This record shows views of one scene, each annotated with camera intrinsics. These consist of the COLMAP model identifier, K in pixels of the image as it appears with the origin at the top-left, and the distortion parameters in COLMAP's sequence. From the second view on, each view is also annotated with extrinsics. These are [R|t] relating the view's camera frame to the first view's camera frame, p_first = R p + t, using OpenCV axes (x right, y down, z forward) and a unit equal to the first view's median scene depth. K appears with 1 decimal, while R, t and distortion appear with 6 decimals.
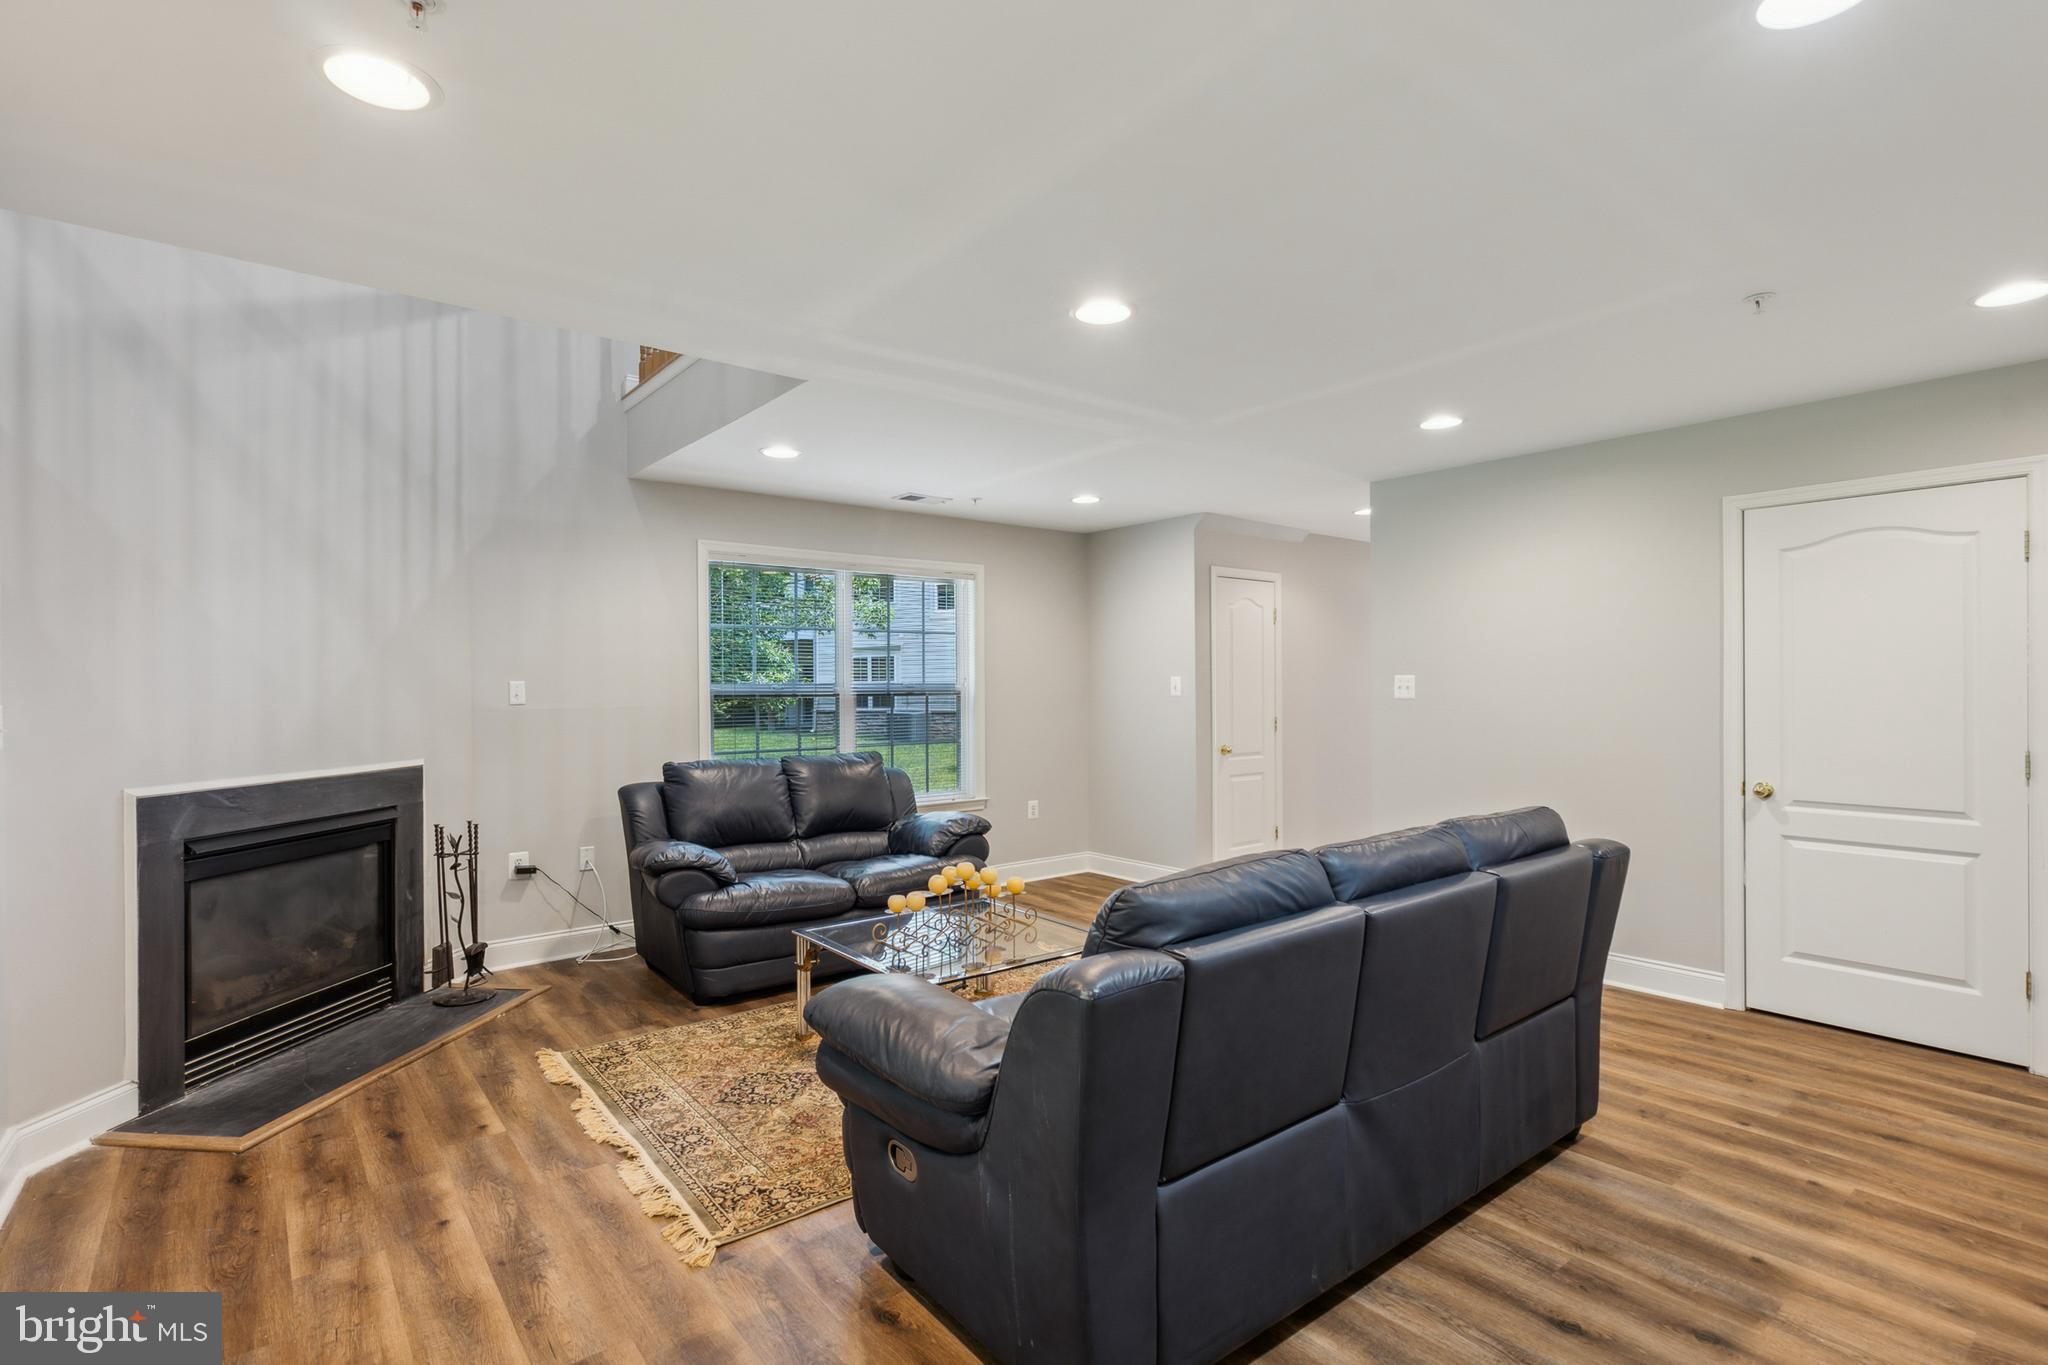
lens RADIAL K [[977.4, 0, 1024.0], [0, 977.4, 682.5], [0, 0, 1]] dist [0.001693, 0.000235]
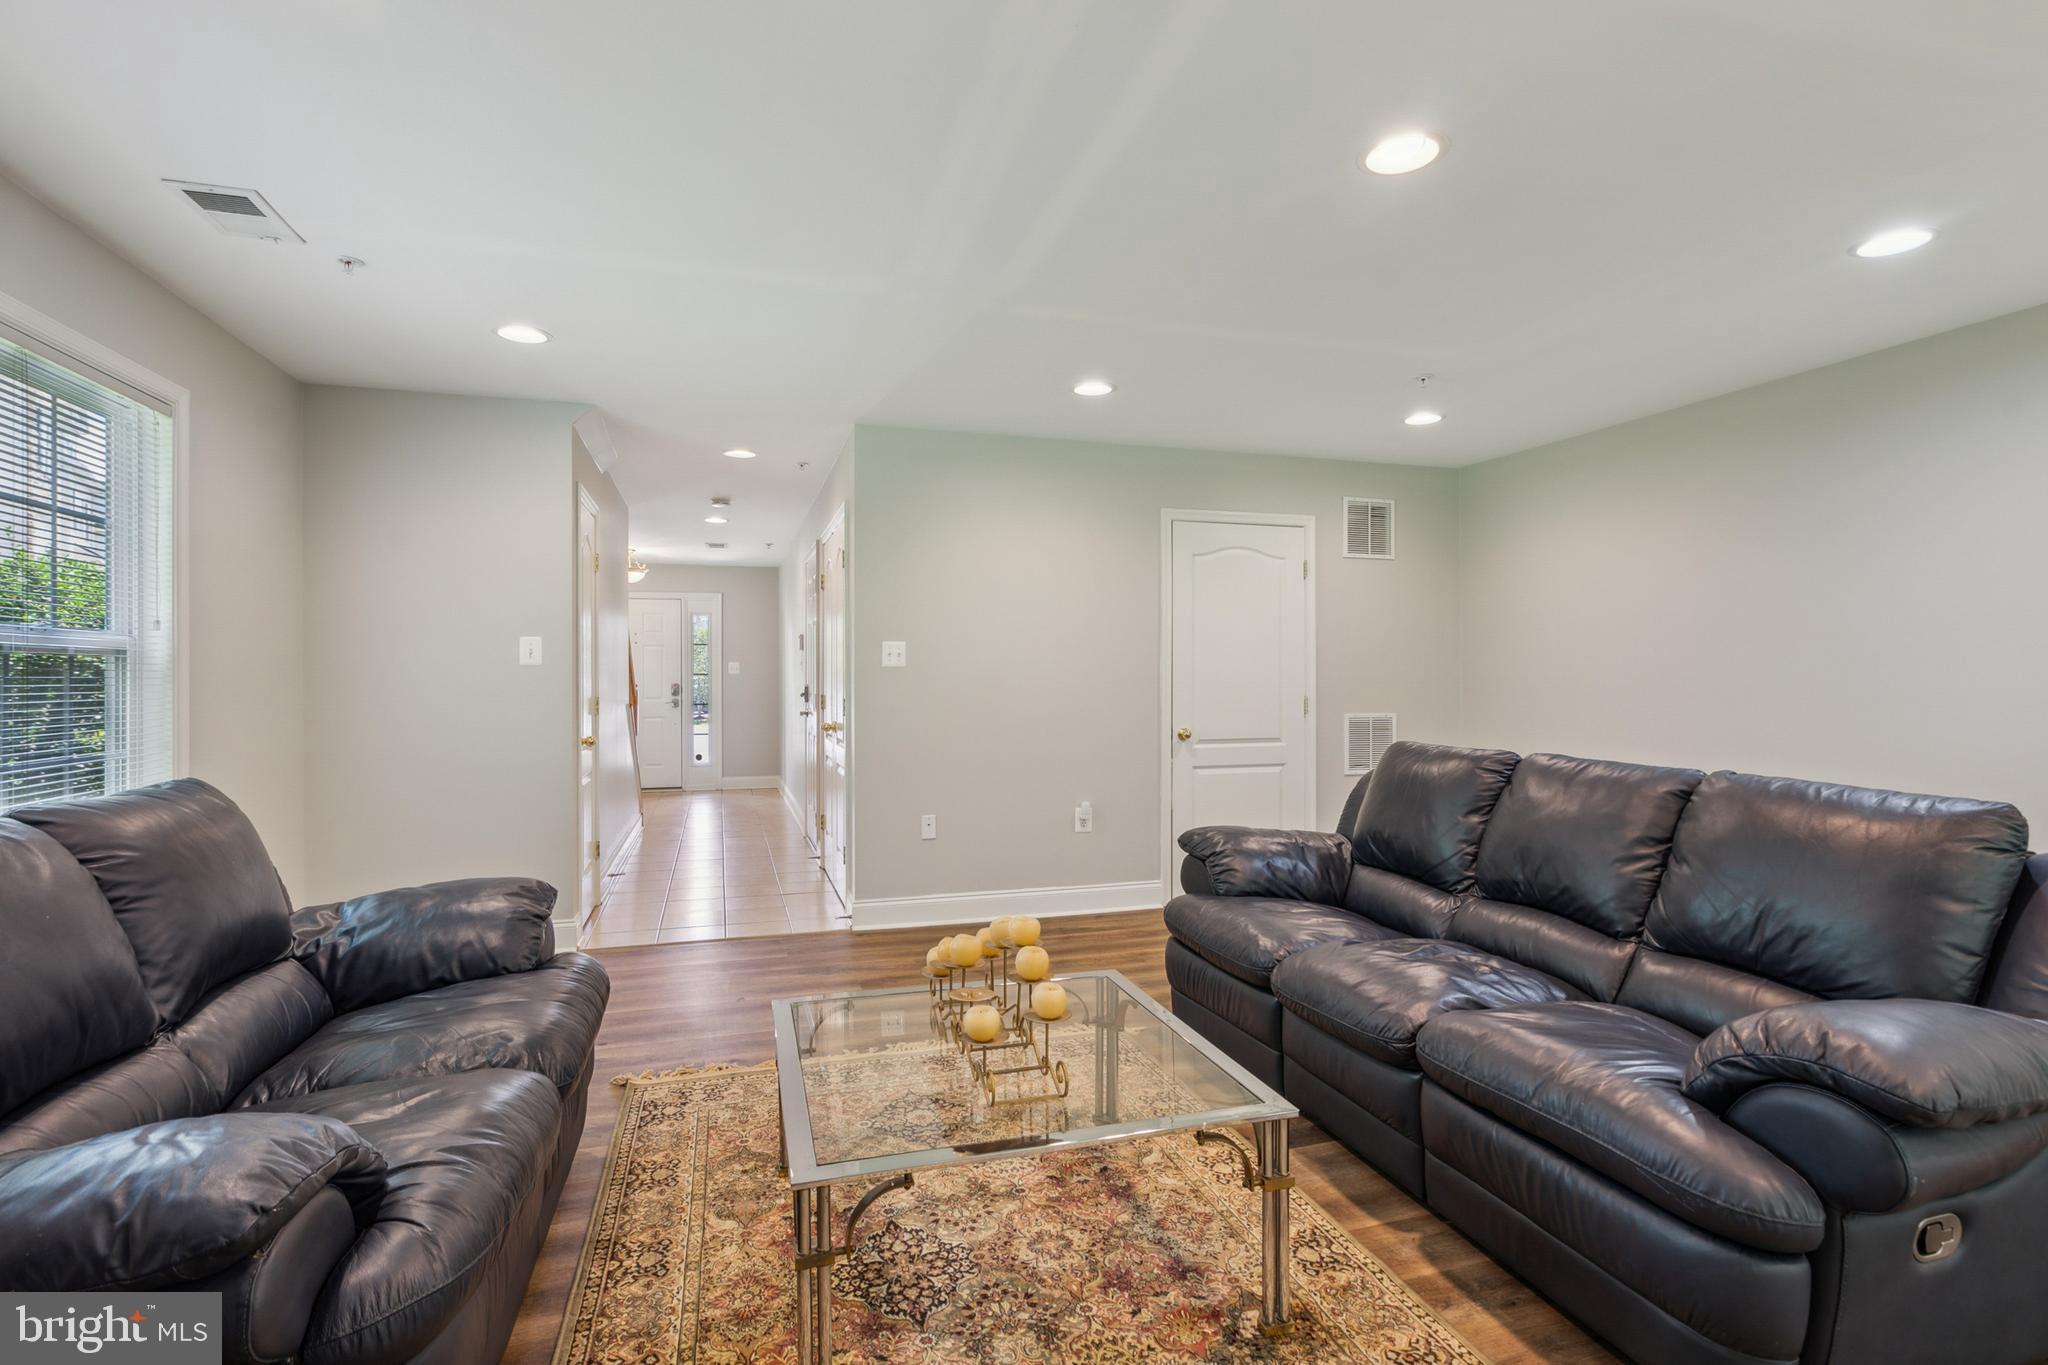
lens RADIAL K [[977.4, 0, 1024.0], [0, 977.4, 682.5], [0, 0, 1]] dist [0.001693, 0.000235]
pose [[0.362711, 0.003142, 0.931897, -0.595897], [-0.005766, 0.999983, -0.001127, 0.043309], [-0.931884, -0.004964, 0.362722, 0.733198]]
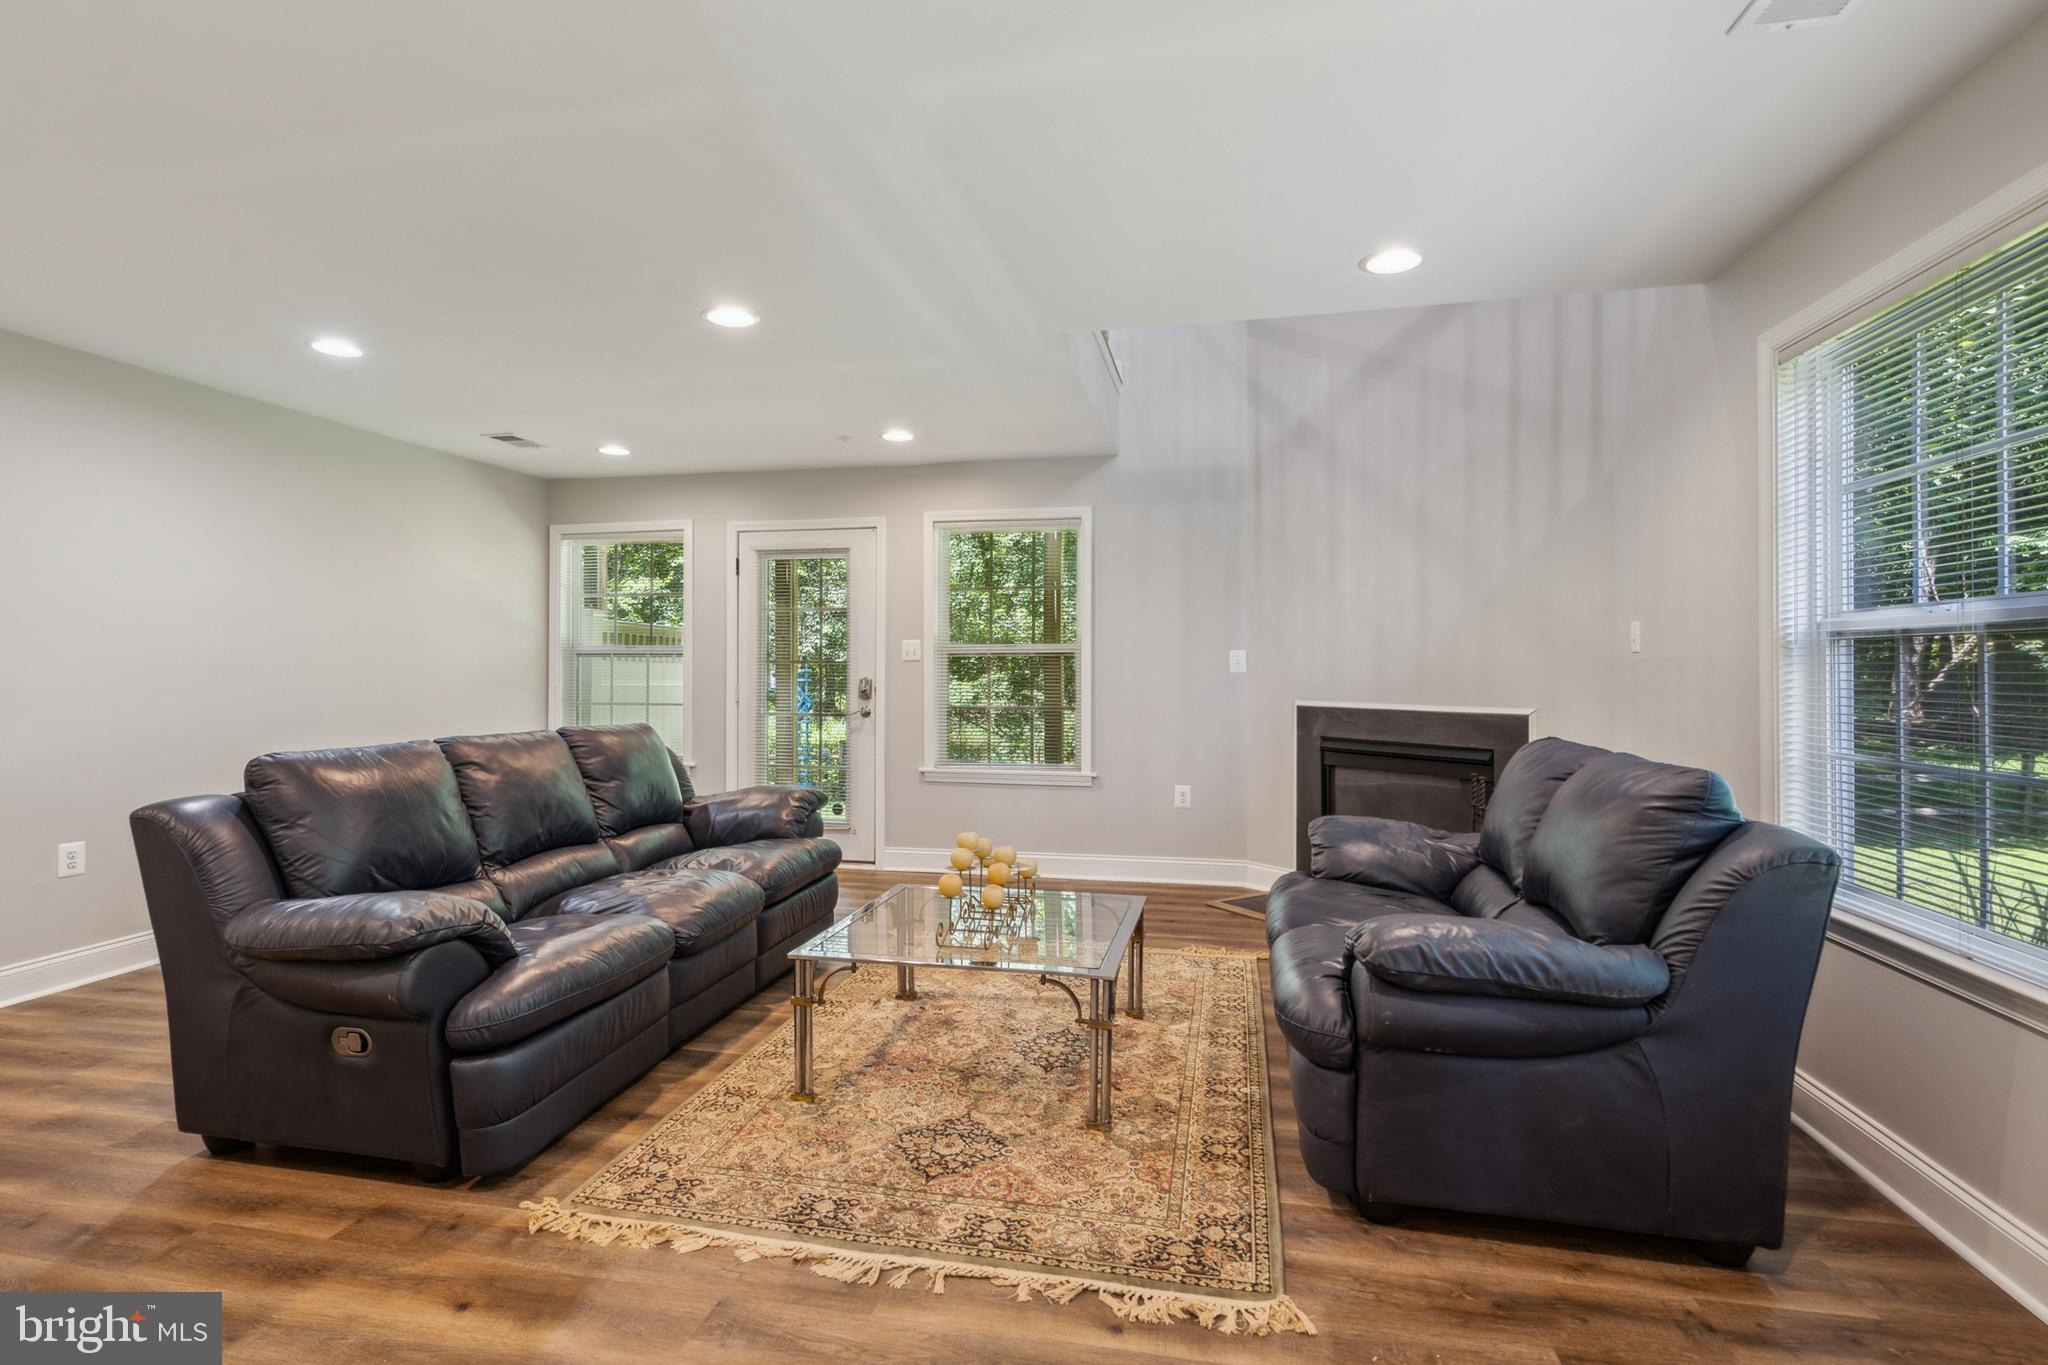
lens RADIAL K [[977.4, 0, 1024.0], [0, 977.4, 682.5], [0, 0, 1]] dist [0.001693, 0.000235]
pose [[-0.764539, 0.014753, -0.644408, 0.434569], [0.008492, 0.999882, 0.012816, 0.042213], [0.644521, 0.004326, -0.764574, 1.603003]]
